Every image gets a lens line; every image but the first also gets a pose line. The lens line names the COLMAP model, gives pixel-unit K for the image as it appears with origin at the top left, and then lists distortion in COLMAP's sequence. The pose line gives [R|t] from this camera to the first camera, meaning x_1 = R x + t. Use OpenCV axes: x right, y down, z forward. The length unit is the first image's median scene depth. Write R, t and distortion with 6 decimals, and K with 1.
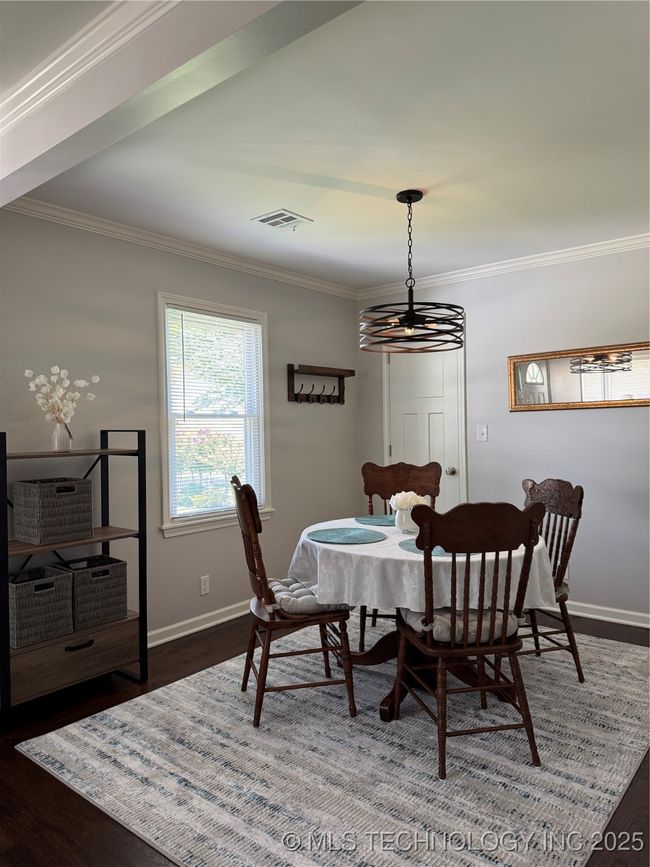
lens RADIAL K [[605.5, 0, 319.1], [0, 605.5, 435.7], [0, 0, 1]] dist [0.103938, -0.126734]
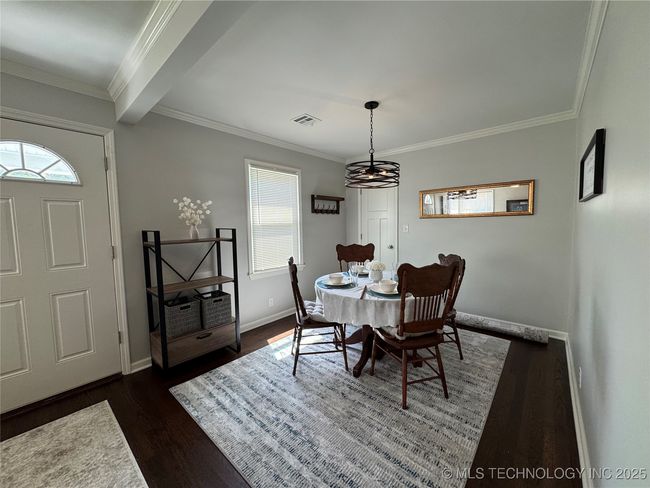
lens RADIAL K [[258.3, 0, 325.0], [0, 258.3, 242.7], [0, 0, 1]] dist [-0.001976, -0.000220]
pose [[0.999665, 0.001704, -0.025831, 0.024838], [-0.000066, 0.997996, 0.063281, -0.016694], [0.025887, -0.063258, 0.997661, 0.173283]]
